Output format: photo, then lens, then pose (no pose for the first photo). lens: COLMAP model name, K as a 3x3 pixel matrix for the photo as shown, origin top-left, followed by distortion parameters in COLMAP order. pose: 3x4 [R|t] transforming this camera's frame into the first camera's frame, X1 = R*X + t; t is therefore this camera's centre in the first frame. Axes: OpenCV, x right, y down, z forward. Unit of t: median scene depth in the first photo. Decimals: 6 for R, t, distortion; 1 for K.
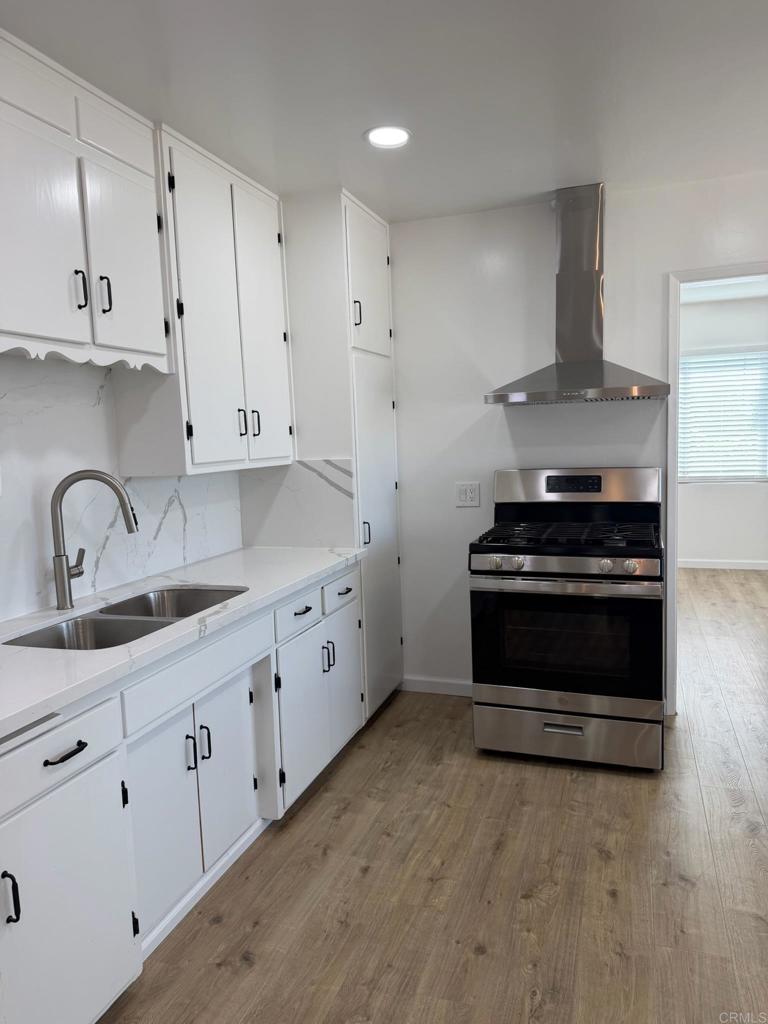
lens RADIAL K [[720.3, 0, 383.7], [0, 720.3, 510.9], [0, 0, 1]] dist [-0.001991, -0.001219]
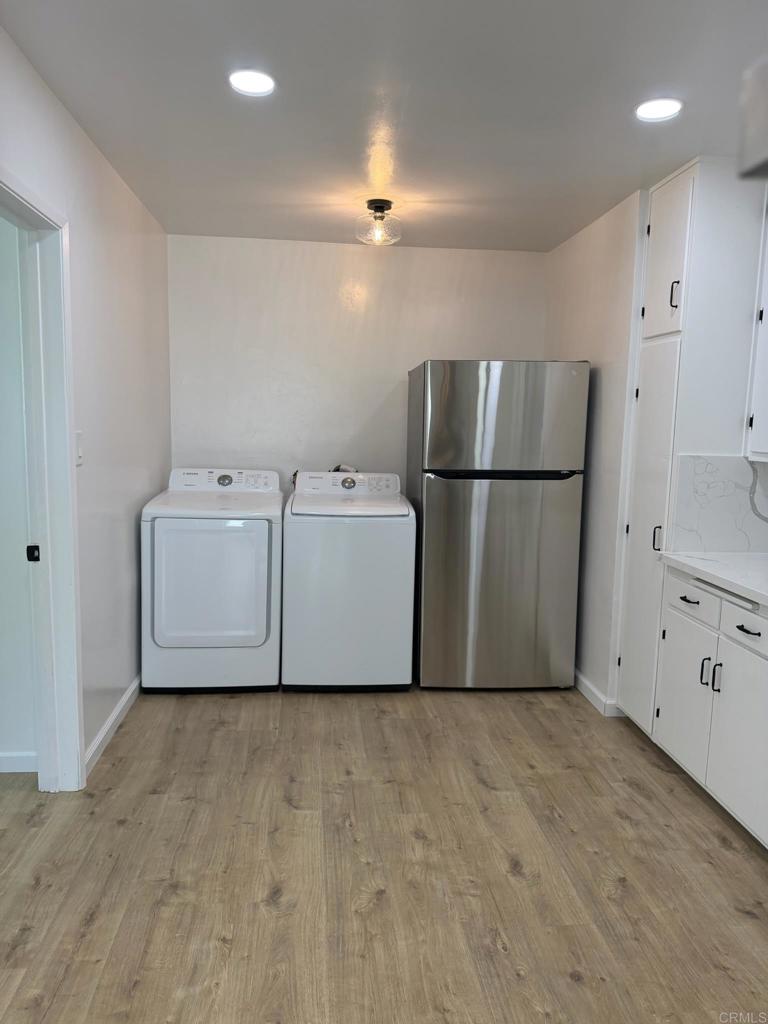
lens RADIAL K [[720.3, 0, 382.1], [0, 720.3, 510.0], [0, 0, 1]] dist [-0.001991, -0.001219]
pose [[-0.908494, 0.065143, -0.412790, 0.760827], [-0.040449, 0.969430, 0.242011, -0.216305], [0.415936, 0.236562, -0.878086, 1.675776]]
